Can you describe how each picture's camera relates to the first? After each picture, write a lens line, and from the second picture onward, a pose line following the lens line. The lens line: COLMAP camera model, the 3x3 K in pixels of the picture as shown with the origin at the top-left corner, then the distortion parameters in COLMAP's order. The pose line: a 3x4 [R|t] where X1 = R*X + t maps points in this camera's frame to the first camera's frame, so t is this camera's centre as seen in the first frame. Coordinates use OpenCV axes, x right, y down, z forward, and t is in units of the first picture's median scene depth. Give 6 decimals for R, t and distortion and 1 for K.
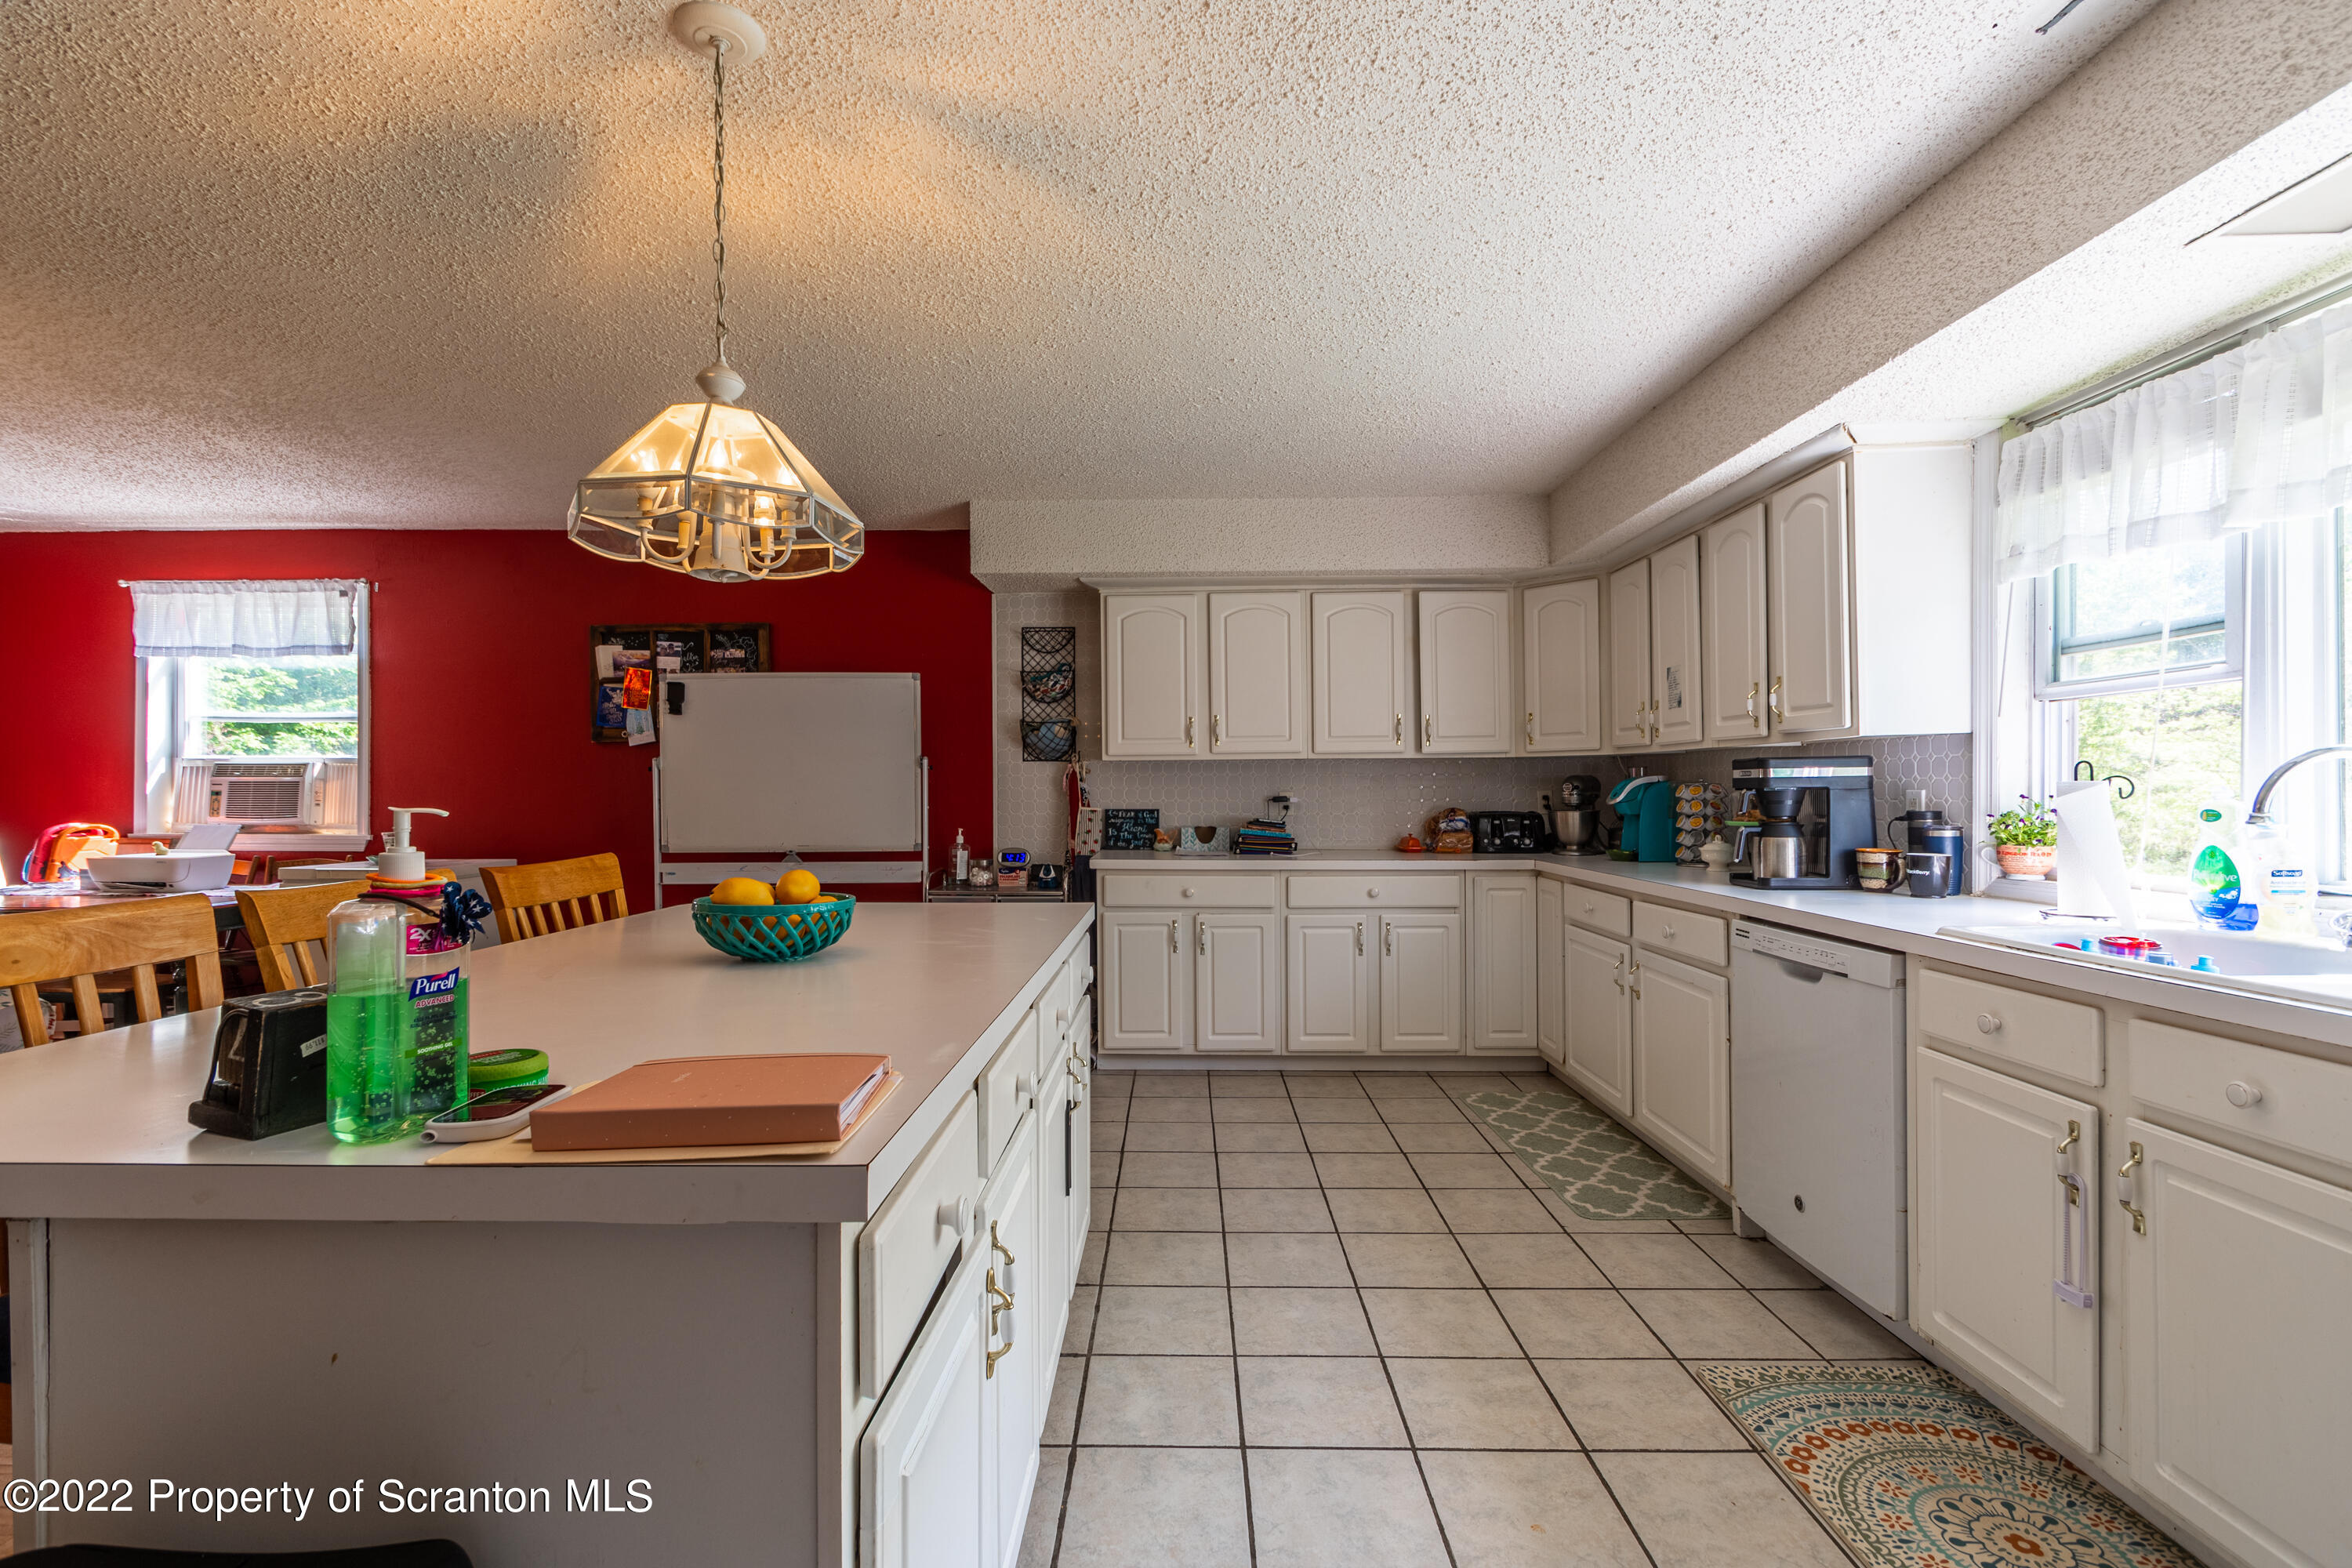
lens RADIAL K [[1039.2, 0, 1165.2], [0, 1039.2, 789.6], [0, 0, 1]] dist [-0.000821, -0.000683]
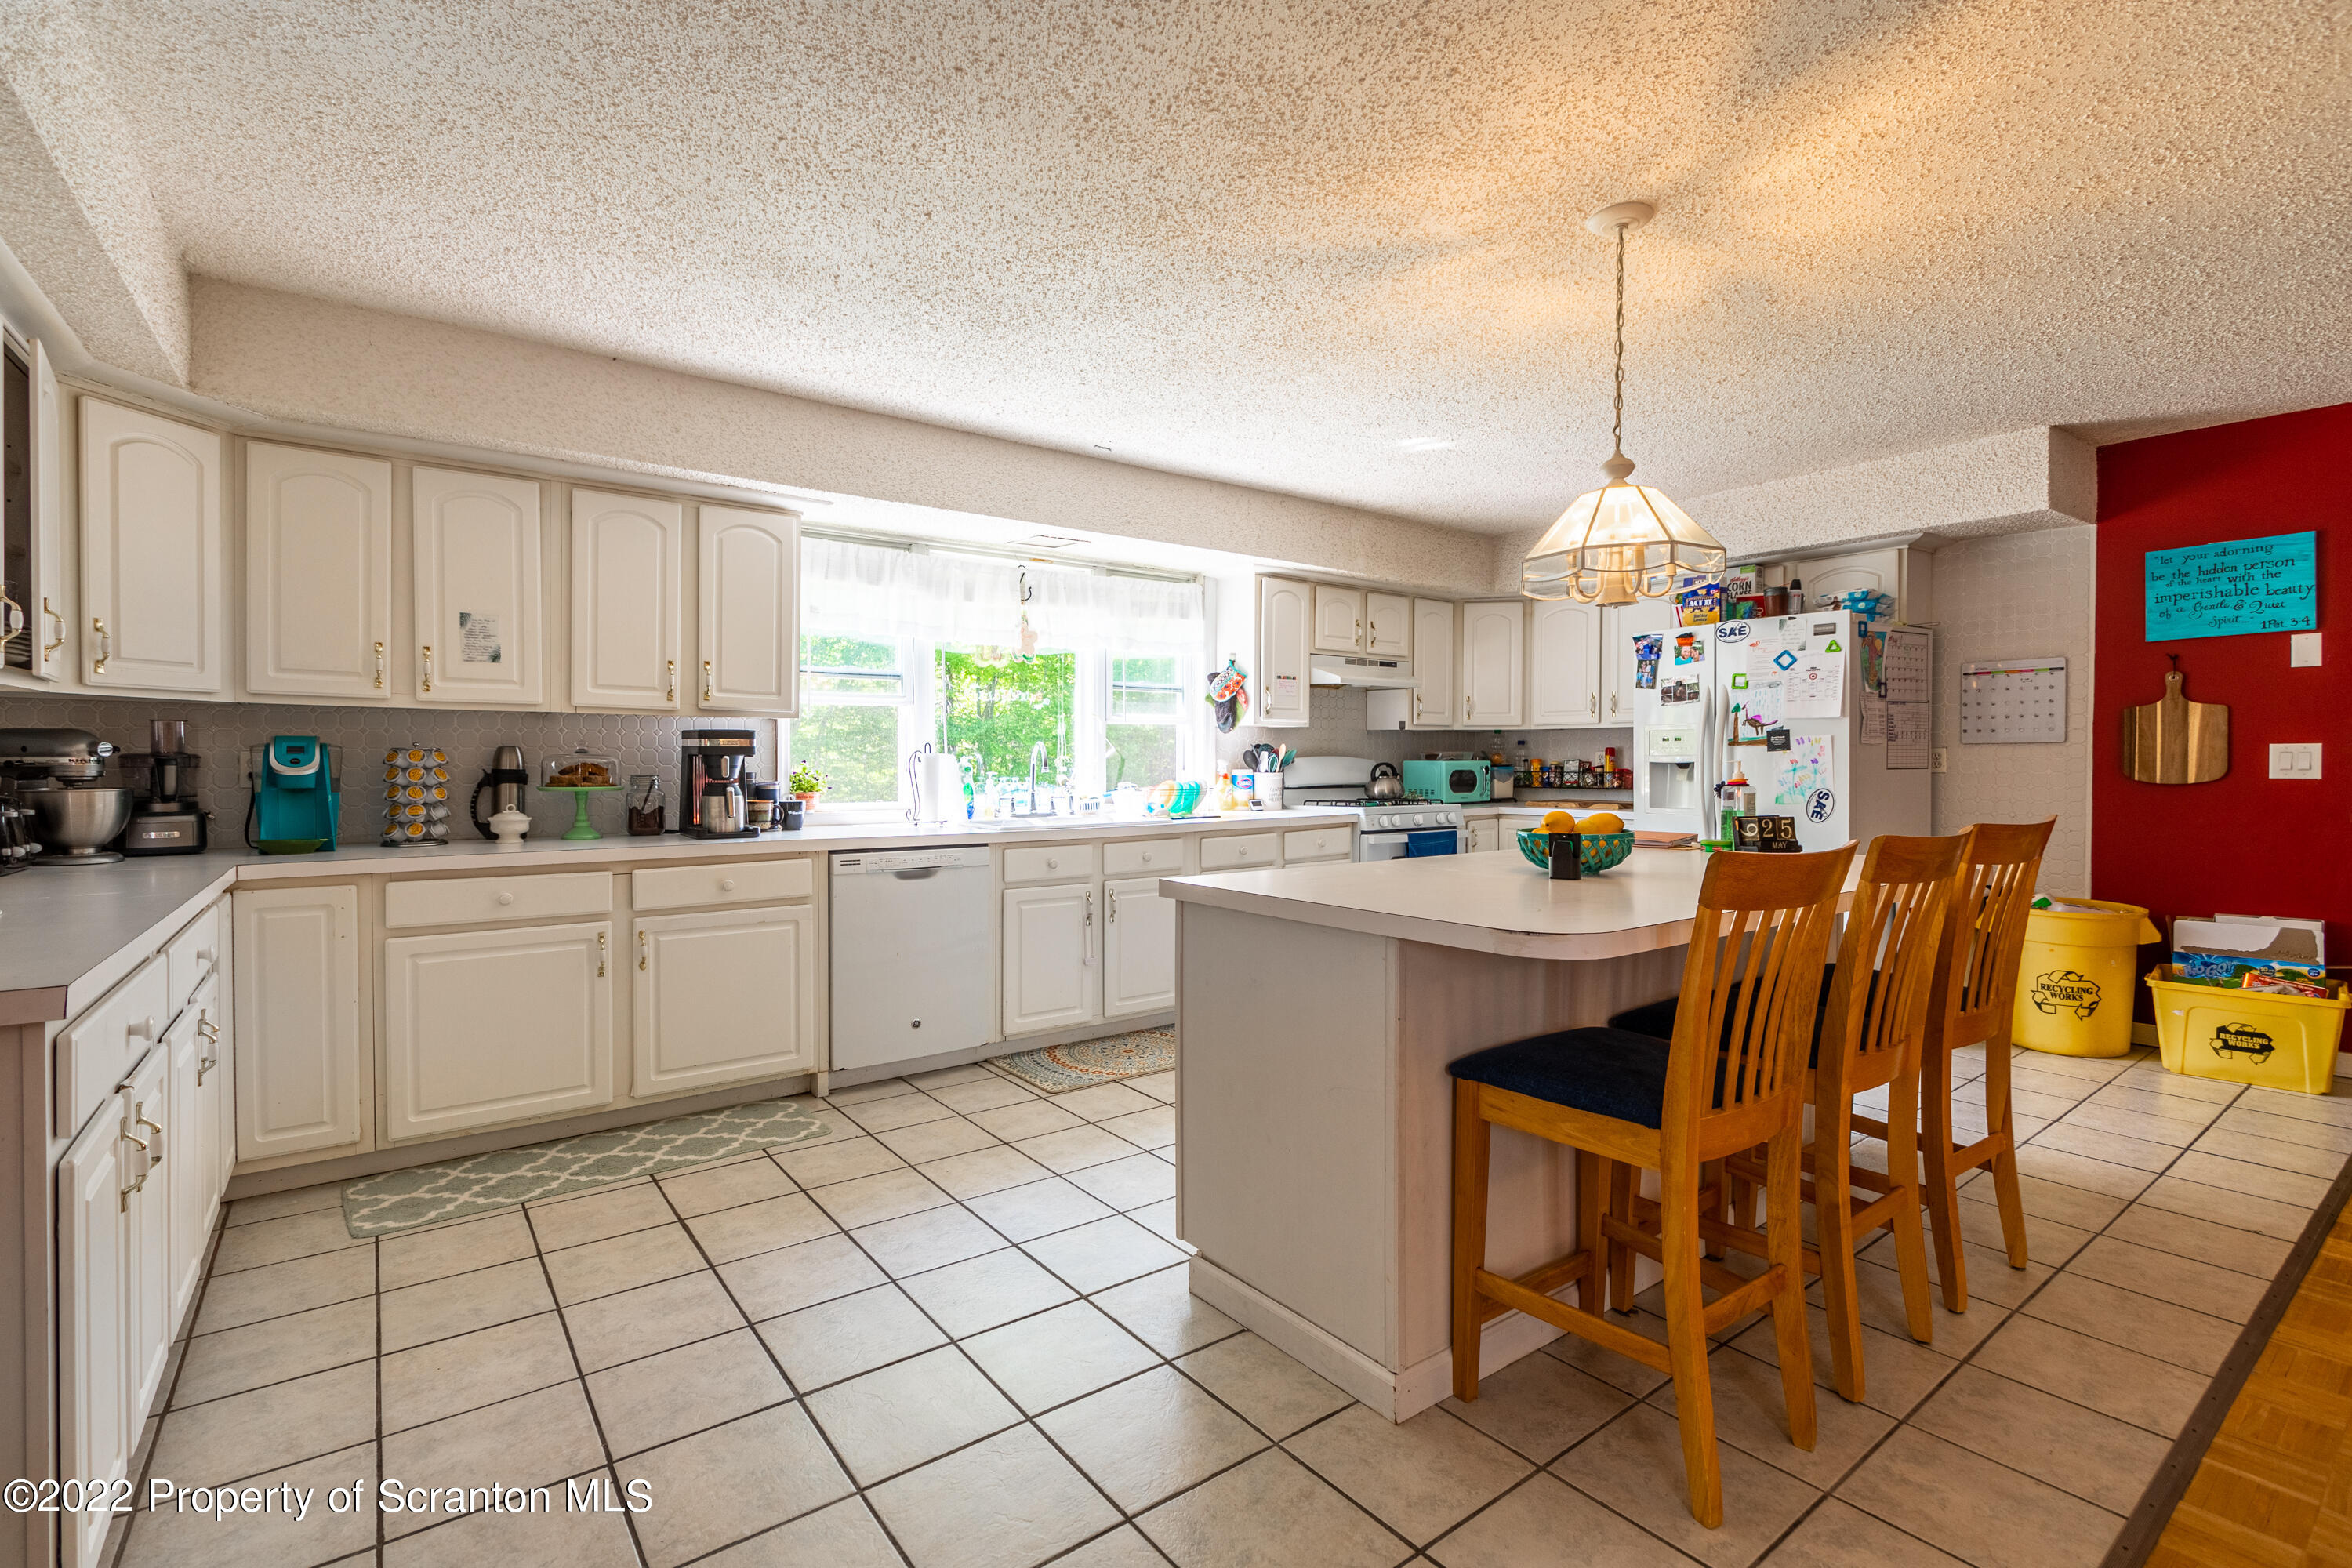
lens RADIAL K [[1051.0, 0, 1176.0], [0, 1051.0, 784.0], [0, 0, 1]] dist [-0.003247, -0.000172]
pose [[-0.611378, -0.015420, 0.791188, -0.531647], [-0.001561, 0.999832, 0.018280, 0.007024], [-0.791337, 0.009941, -0.611299, 1.020399]]
